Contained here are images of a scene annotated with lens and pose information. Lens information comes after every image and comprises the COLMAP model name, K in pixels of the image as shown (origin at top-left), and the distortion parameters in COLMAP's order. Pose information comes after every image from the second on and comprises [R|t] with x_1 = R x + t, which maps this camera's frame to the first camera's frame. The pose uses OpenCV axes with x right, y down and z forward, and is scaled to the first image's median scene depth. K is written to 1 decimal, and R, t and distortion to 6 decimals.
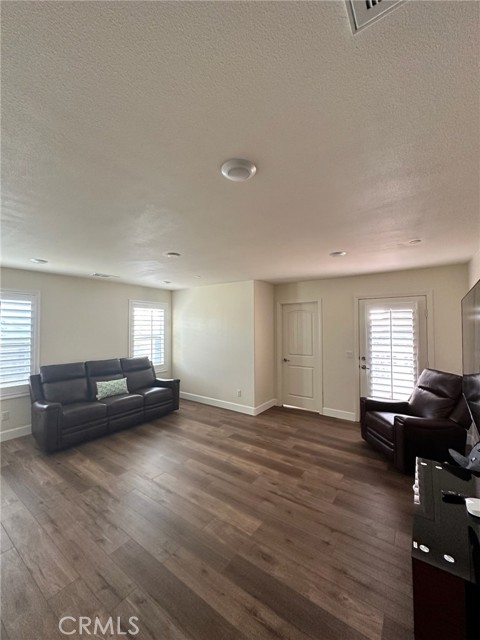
lens RADIAL K [[254.5, 0, 241.1], [0, 254.5, 319.3], [0, 0, 1]] dist [-0.002411, -0.000583]
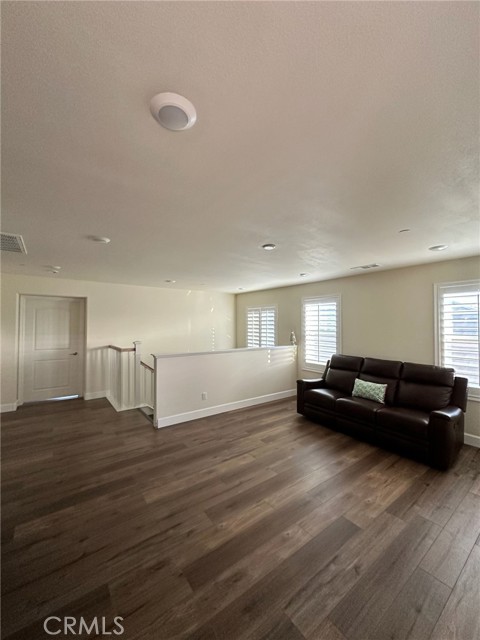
lens RADIAL K [[254.5, 0, 240.4], [0, 254.5, 323.1], [0, 0, 1]] dist [-0.002411, -0.000583]
pose [[-0.300923, 0.000123, -0.953648, 0.697511], [0.020696, 0.999765, -0.006402, 0.040528], [0.953424, -0.021663, -0.300855, 1.215608]]
